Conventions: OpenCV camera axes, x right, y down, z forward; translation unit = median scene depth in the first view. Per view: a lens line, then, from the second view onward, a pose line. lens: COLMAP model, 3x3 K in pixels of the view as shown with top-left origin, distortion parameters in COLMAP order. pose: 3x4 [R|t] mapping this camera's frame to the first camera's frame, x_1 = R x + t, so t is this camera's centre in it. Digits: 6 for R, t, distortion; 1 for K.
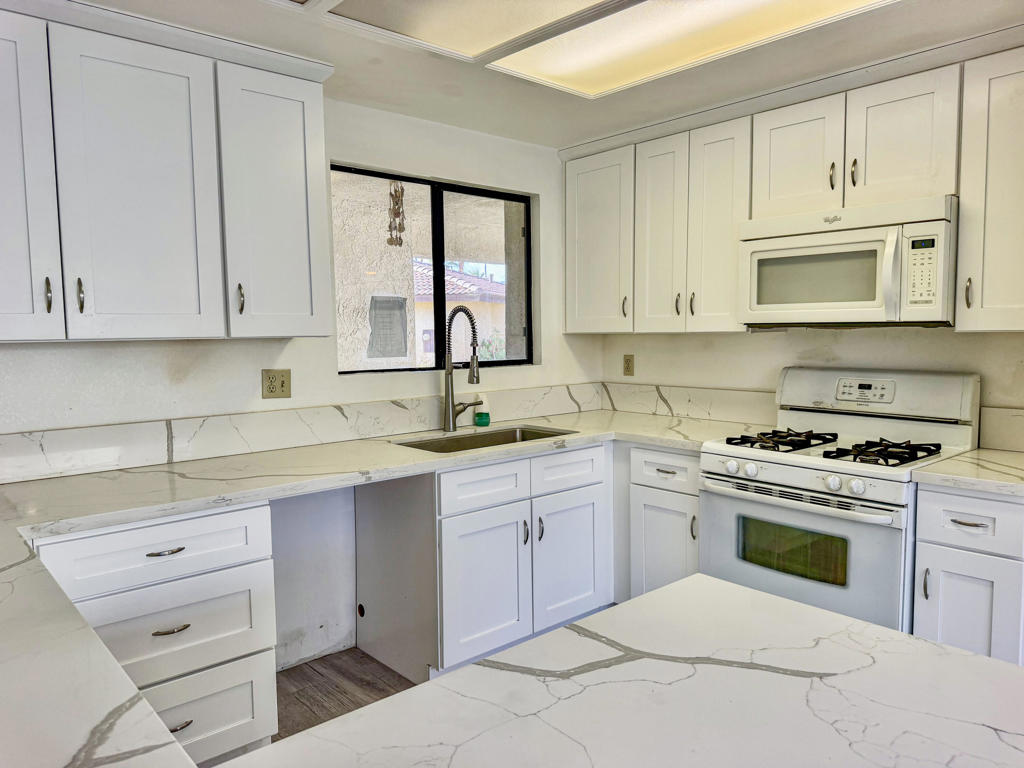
lens RADIAL K [[716.4, 0, 512.9], [0, 716.4, 380.3], [0, 0, 1]] dist [0.016270, -0.004855]
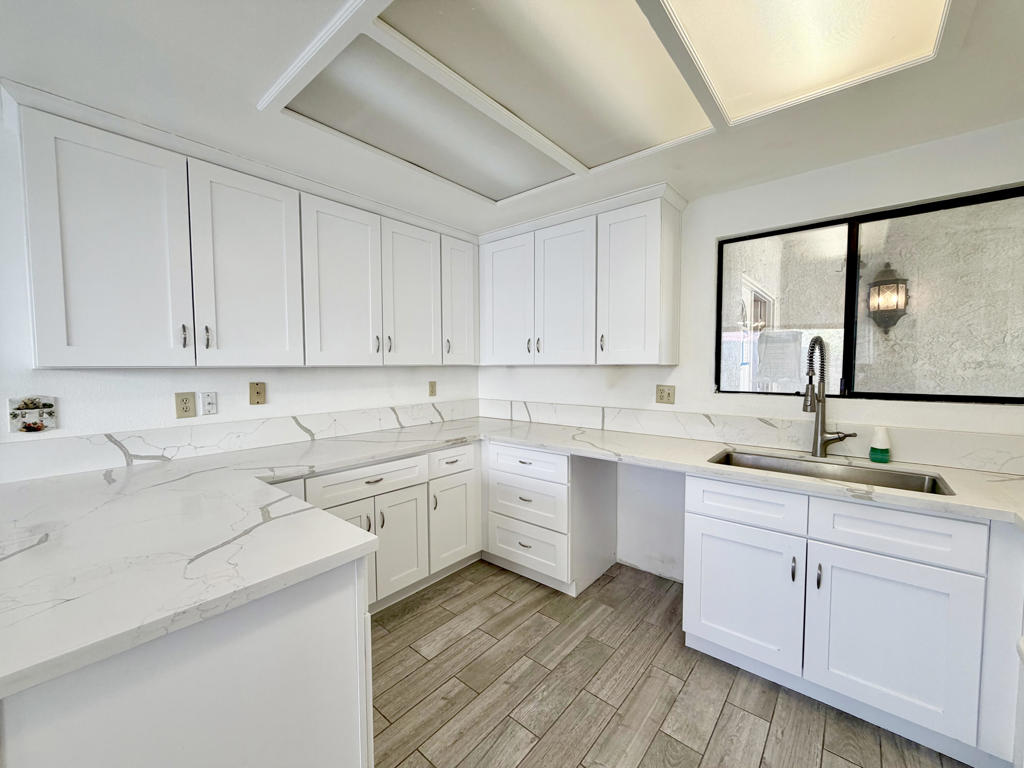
lens RADIAL K [[409.3, 0, 510.4], [0, 409.3, 382.0], [0, 0, 1]] dist [-0.001922, 0.000285]
pose [[0.140537, 0.056604, -0.988456, 0.505900], [-0.064170, 0.996786, 0.047957, -0.043343], [0.987994, 0.056690, 0.143718, 0.535457]]
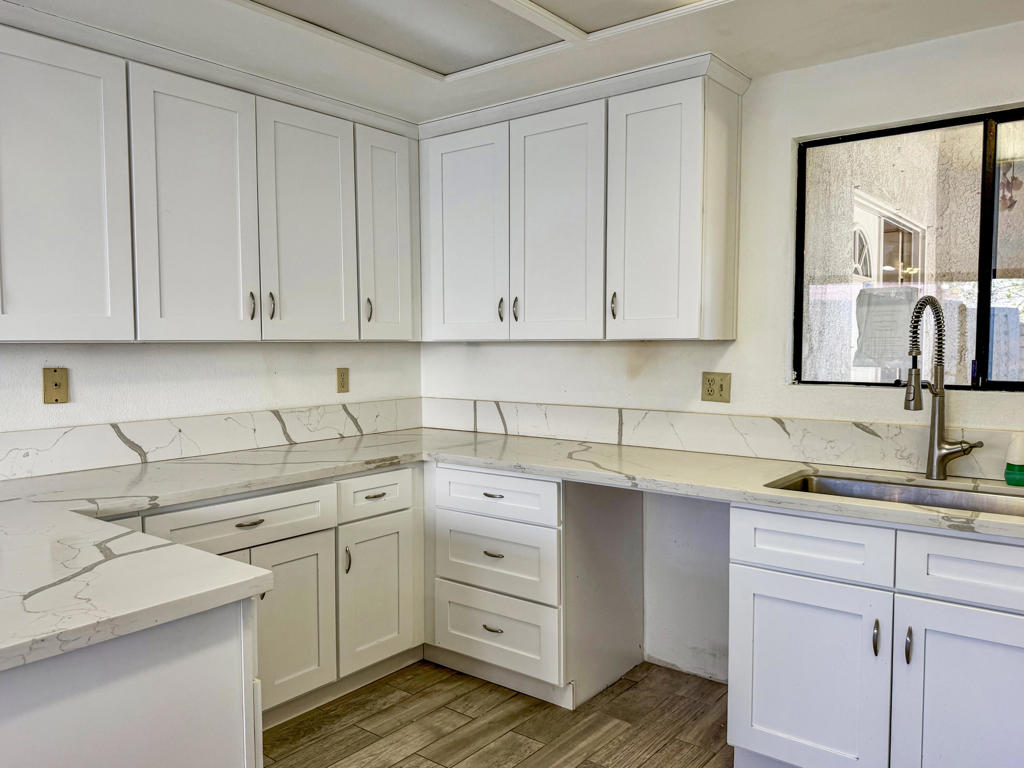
lens RADIAL K [[774.8, 0, 513.4], [0, 774.8, 381.8], [0, 0, 1]] dist [0.060229, -0.051082]
pose [[0.174061, 0.066701, -0.982473, 0.670764], [-0.064950, 0.996308, 0.056133, -0.044010], [0.982591, 0.054041, 0.177750, 0.536303]]
